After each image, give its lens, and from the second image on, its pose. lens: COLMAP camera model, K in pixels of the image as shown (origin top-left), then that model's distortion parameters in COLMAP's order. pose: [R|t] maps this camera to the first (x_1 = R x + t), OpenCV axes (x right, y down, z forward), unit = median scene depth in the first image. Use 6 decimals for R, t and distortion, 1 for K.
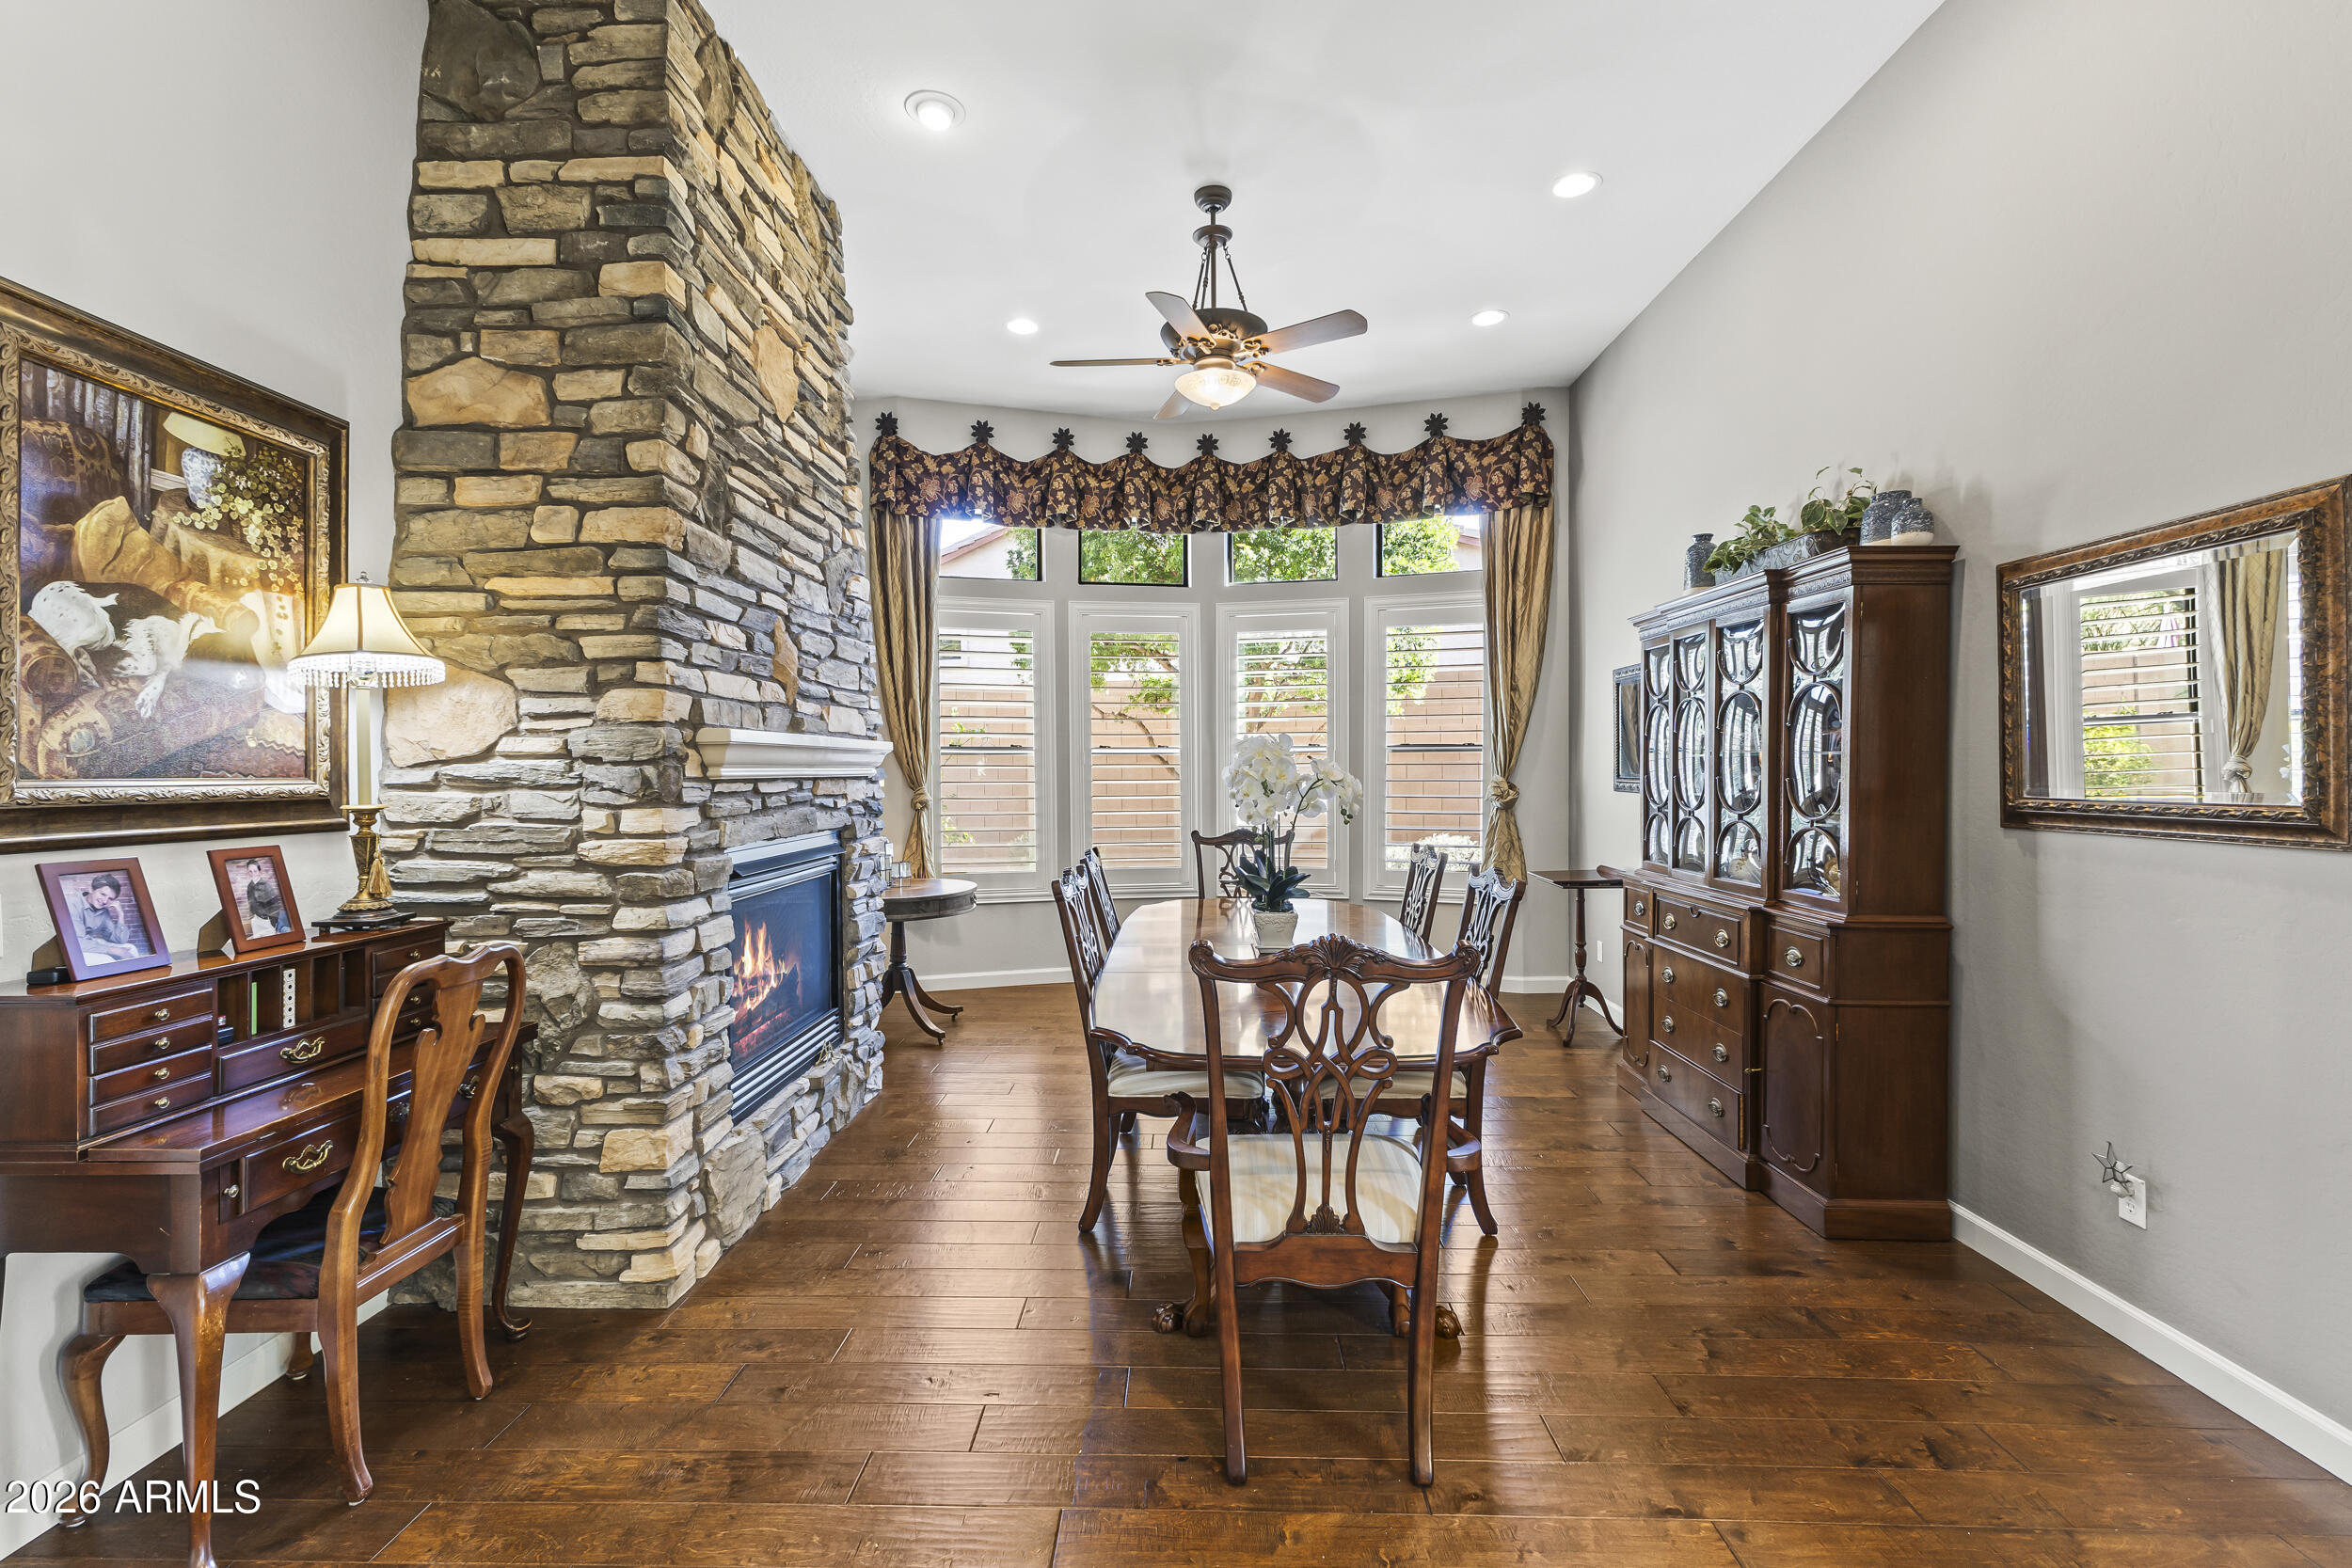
lens RADIAL K [[1048.5, 0, 1081.3], [0, 1048.5, 775.5], [0, 0, 1]] dist [0.015425, -0.001952]
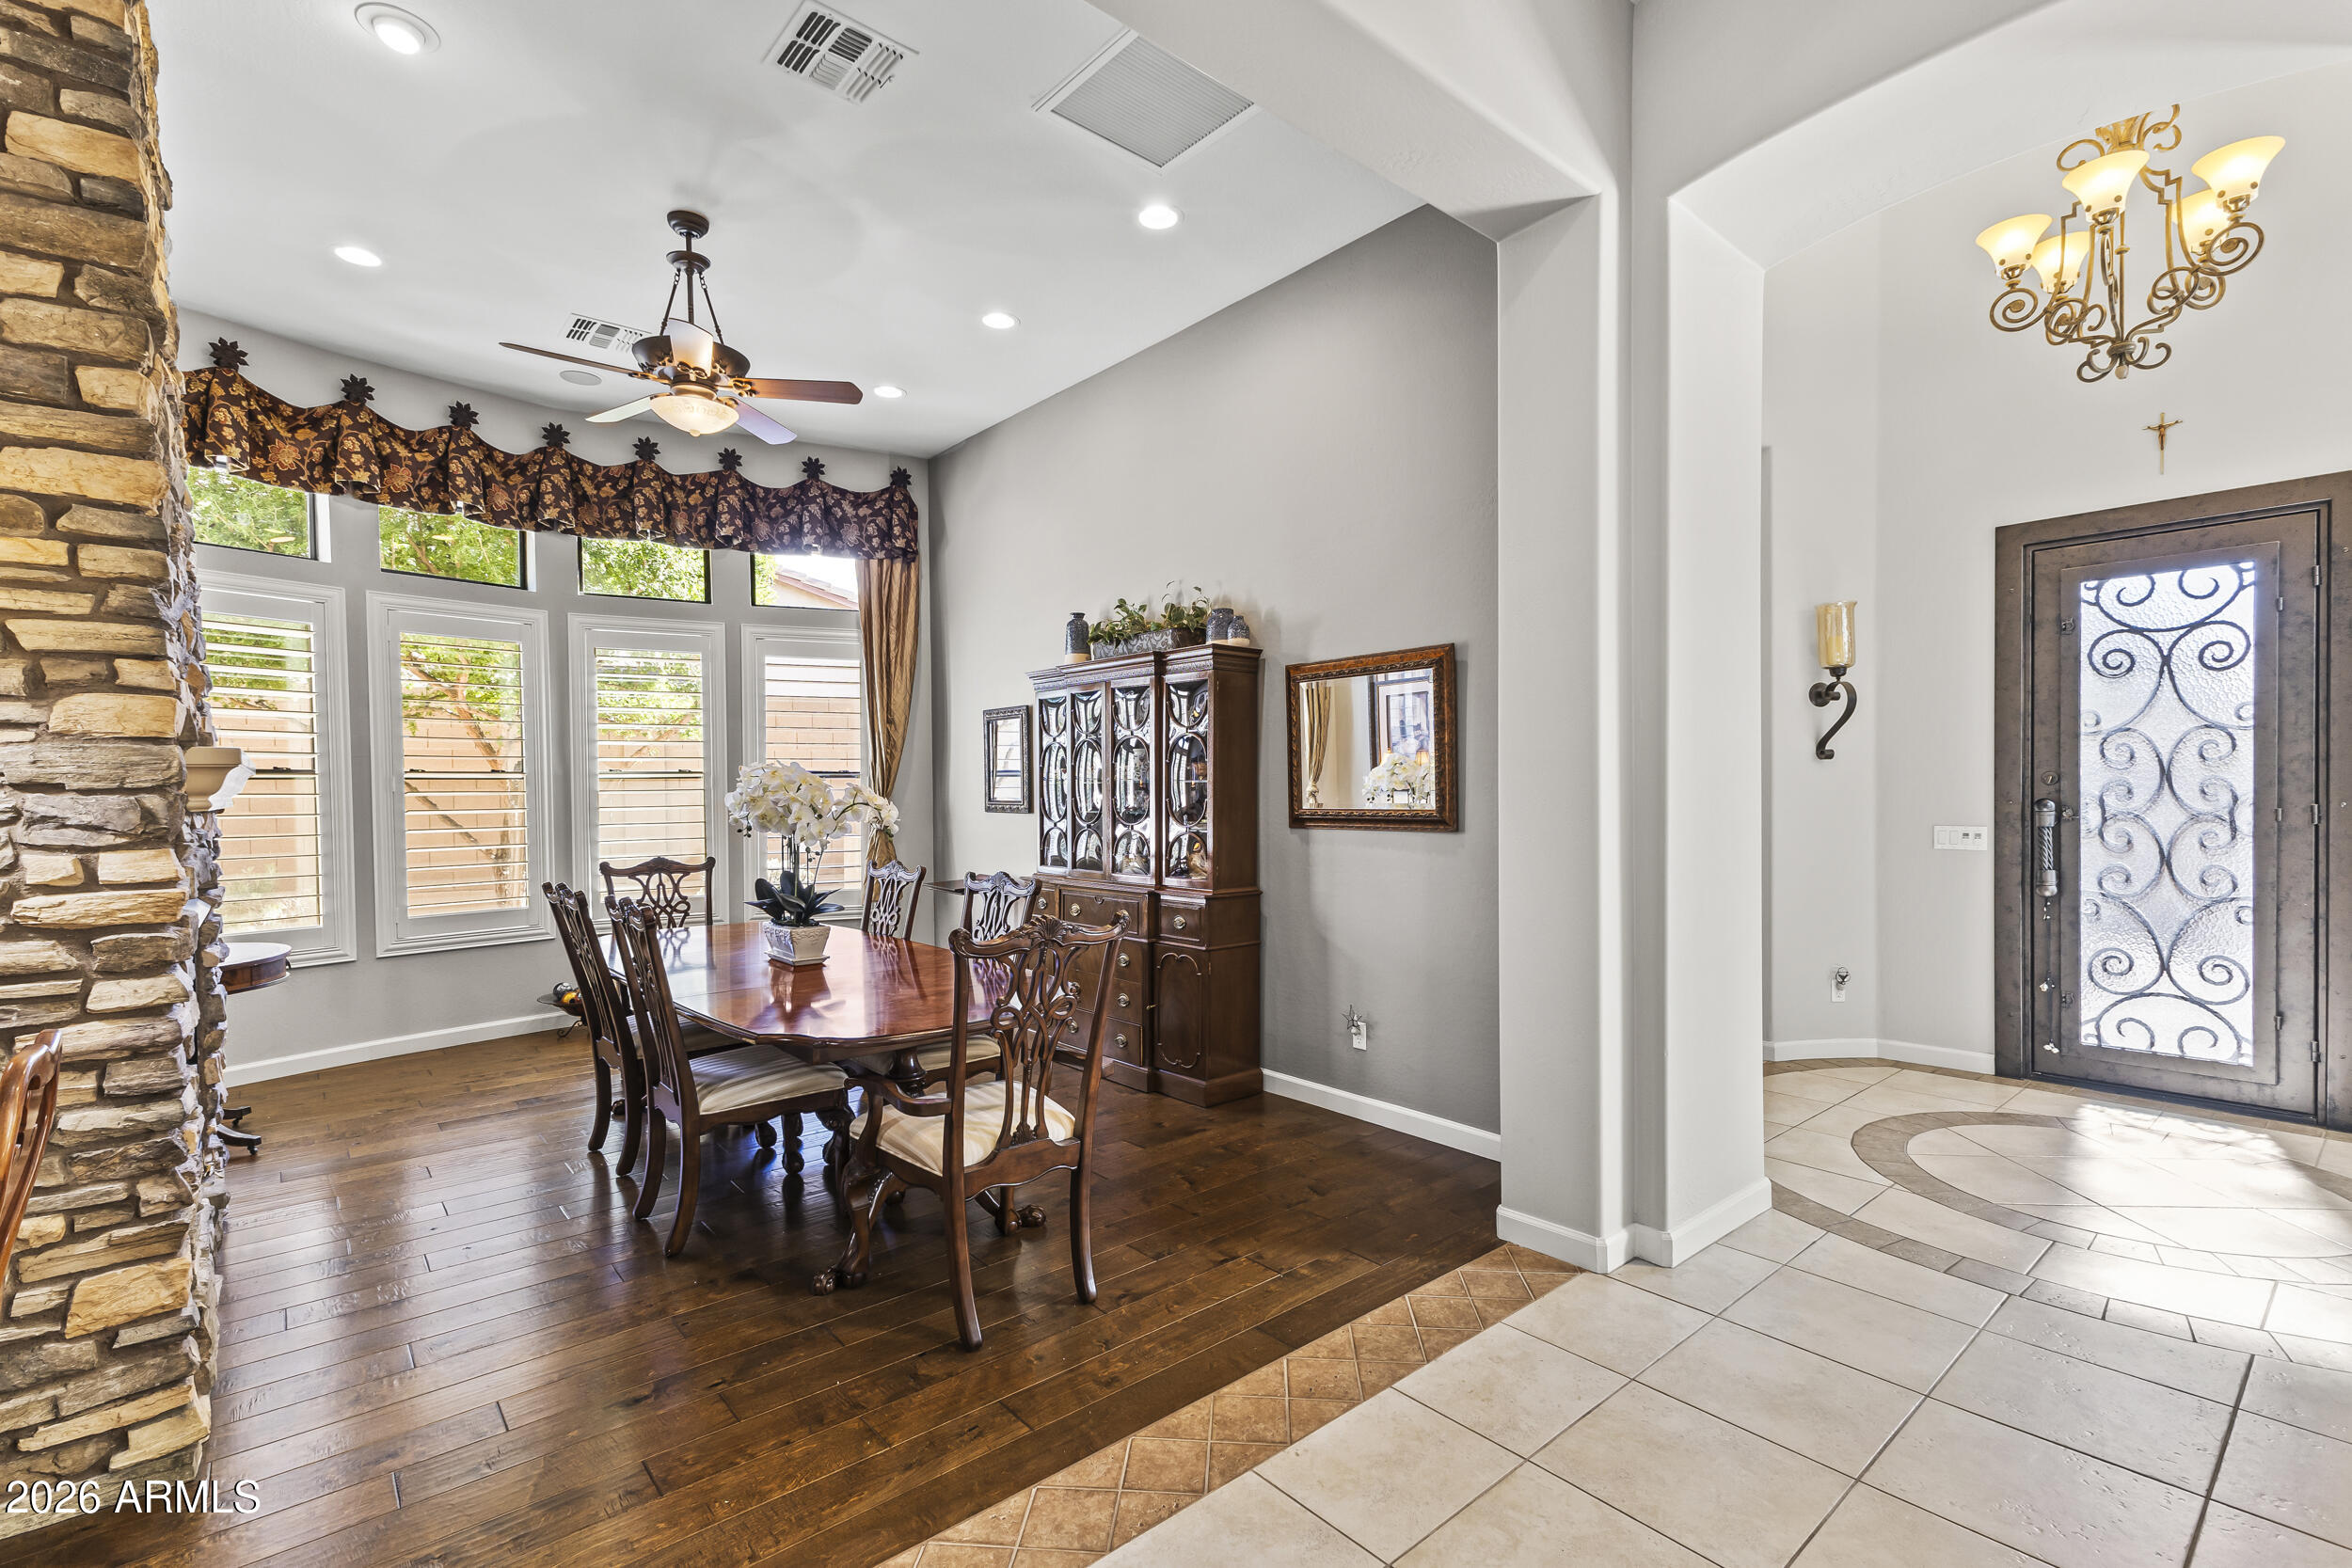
lens RADIAL K [[1048.5, 0, 1164.6], [0, 1048.5, 800.7], [0, 0, 1]] dist [0.015425, -0.001952]
pose [[0.750082, -0.010105, 0.661268, -0.289223], [0.010583, 0.999939, 0.003277, 0.000382], [-0.661260, 0.004540, 0.750143, -0.066230]]
